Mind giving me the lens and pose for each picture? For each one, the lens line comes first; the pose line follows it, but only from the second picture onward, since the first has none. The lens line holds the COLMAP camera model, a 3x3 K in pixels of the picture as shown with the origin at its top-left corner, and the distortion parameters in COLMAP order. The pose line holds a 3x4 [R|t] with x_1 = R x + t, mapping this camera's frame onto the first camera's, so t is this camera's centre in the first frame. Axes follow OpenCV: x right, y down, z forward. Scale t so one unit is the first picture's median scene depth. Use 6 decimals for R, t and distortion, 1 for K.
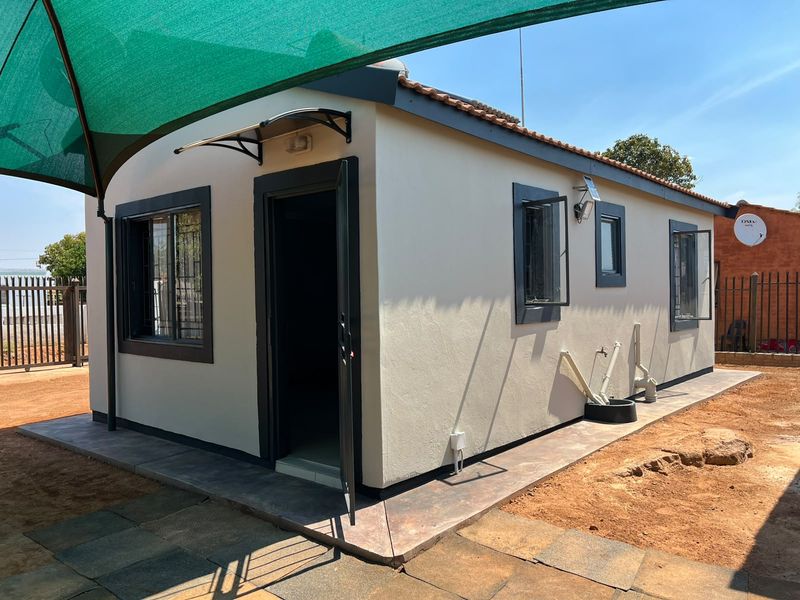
lens RADIAL K [[598.7, 0, 400.0], [0, 598.7, 303.0], [0, 0, 1]] dist [0.004769, -0.014812]
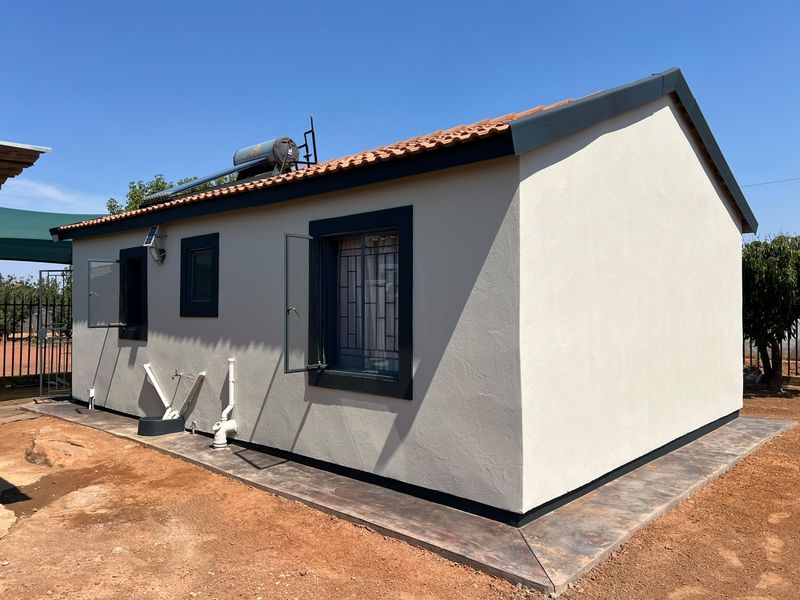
lens RADIAL K [[598.7, 0, 399.8], [0, 598.7, 298.7], [0, 0, 1]] dist [0.004769, -0.014812]
pose [[-0.026264, -0.000537, -0.999655, 1.560574], [-0.024794, 0.999693, 0.000114, -0.077829], [0.999348, 0.024788, -0.026270, 1.580945]]
